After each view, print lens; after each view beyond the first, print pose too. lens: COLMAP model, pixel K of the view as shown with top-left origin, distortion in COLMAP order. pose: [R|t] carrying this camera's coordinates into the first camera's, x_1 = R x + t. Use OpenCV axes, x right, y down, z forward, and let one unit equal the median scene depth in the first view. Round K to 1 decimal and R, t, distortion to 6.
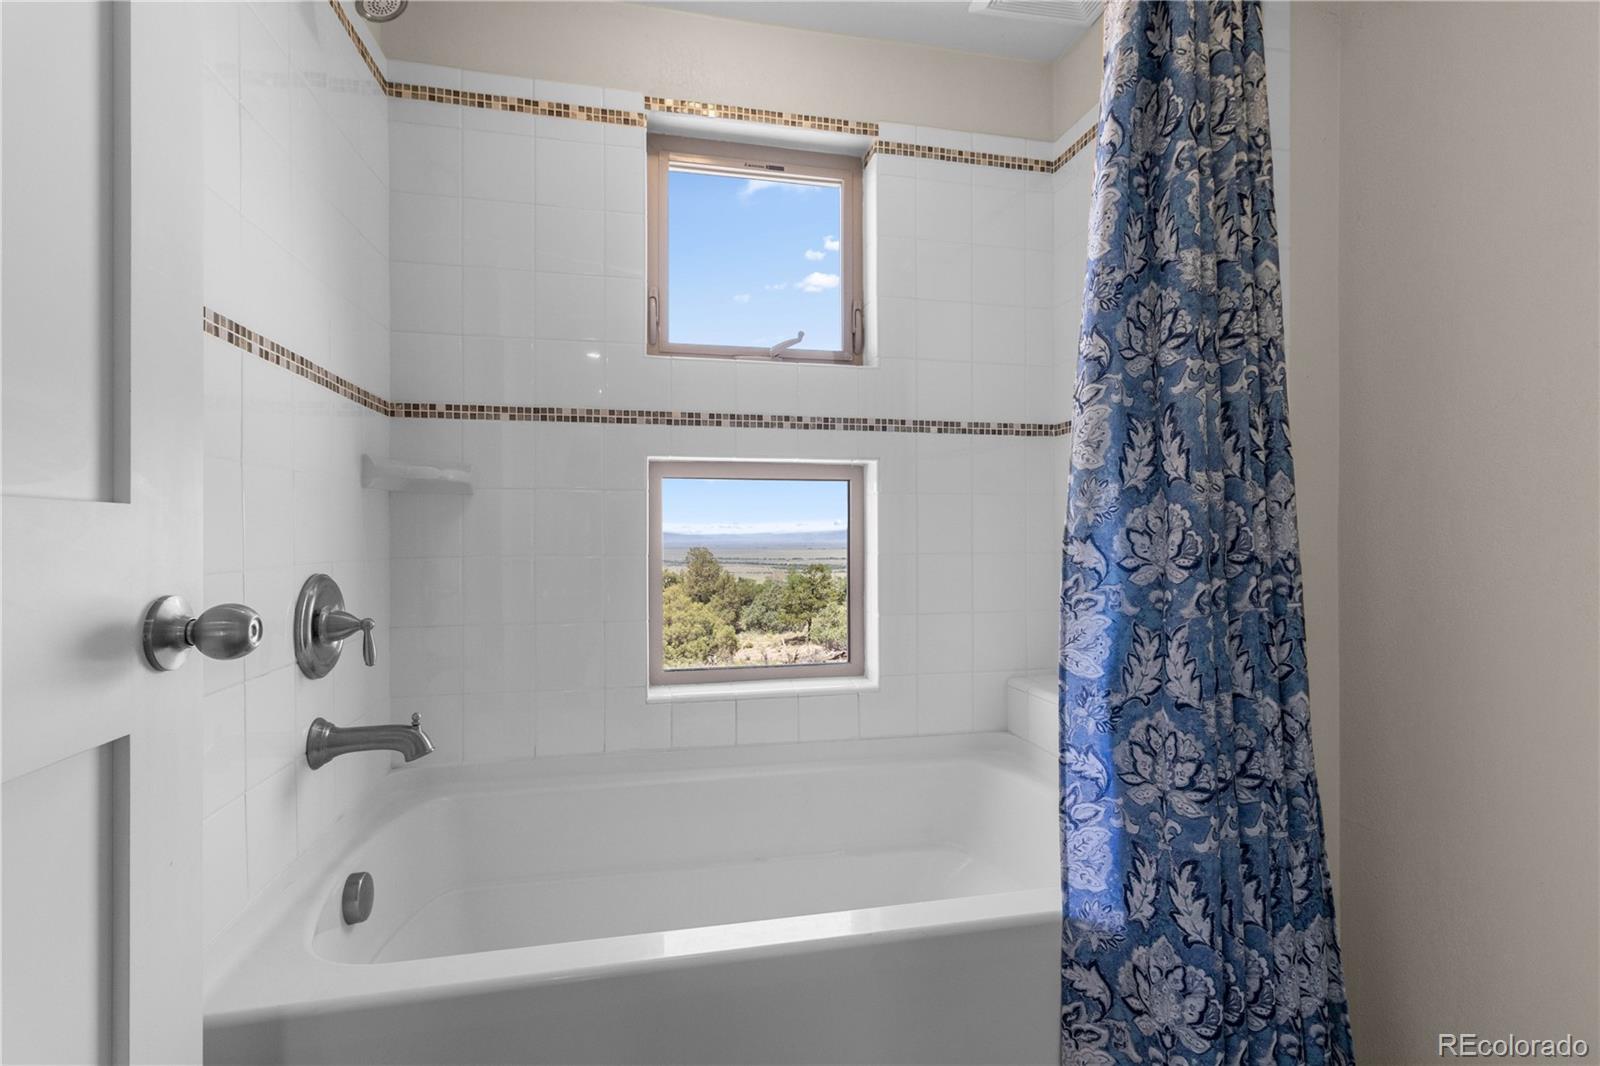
lens RADIAL K [[746.2, 0, 794.3], [0, 746.2, 531.4], [0, 0, 1]] dist [-0.001499, 0.002043]
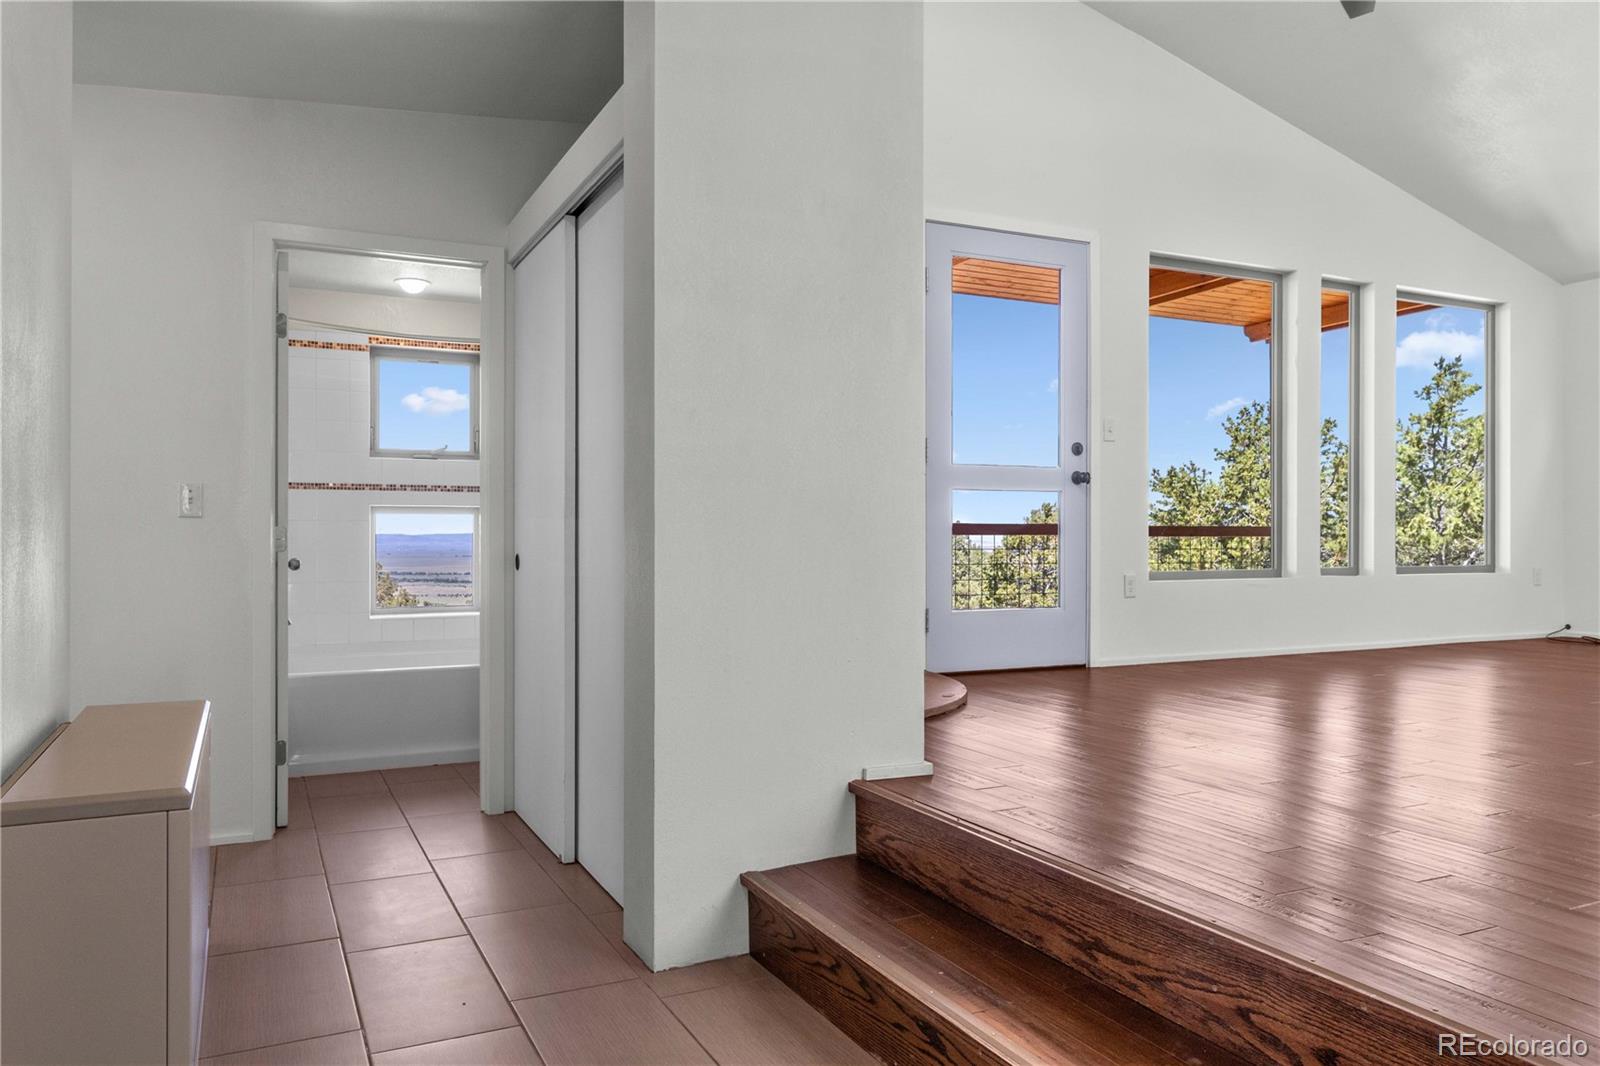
lens RADIAL K [[1135.5, 0, 802.4], [0, 1135.5, 532.8], [0, 0, 1]] dist [0.007898, -0.000059]
pose [[0.969069, 0.002445, 0.246777, 0.183257], [-0.002855, 0.999995, 0.001302, -0.026055], [-0.246772, -0.001966, 0.969072, -2.249515]]
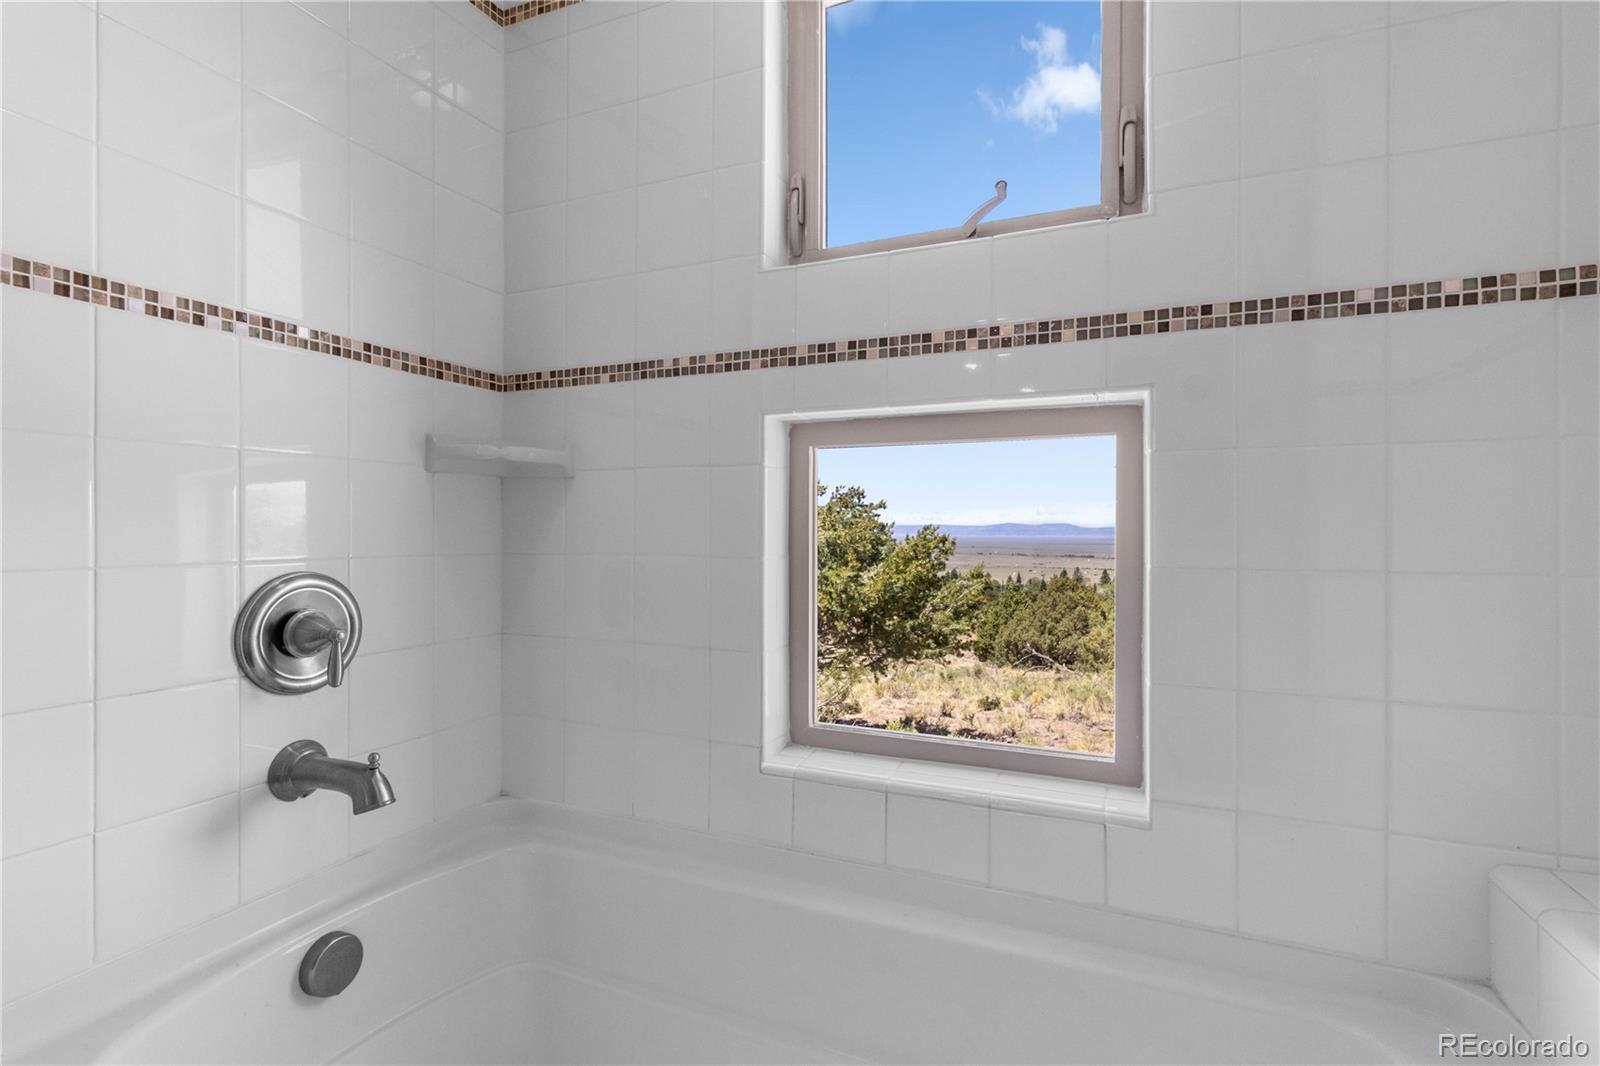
lens RADIAL K [[746.2, 0, 797.0], [0, 746.2, 527.4], [0, 0, 1]] dist [-0.001499, 0.002043]
pose [[0.813050, 0.003789, -0.582182, 0.209971], [-0.002874, 0.999993, 0.002495, 0.001592], [0.582187, -0.000355, 0.813055, 0.413752]]
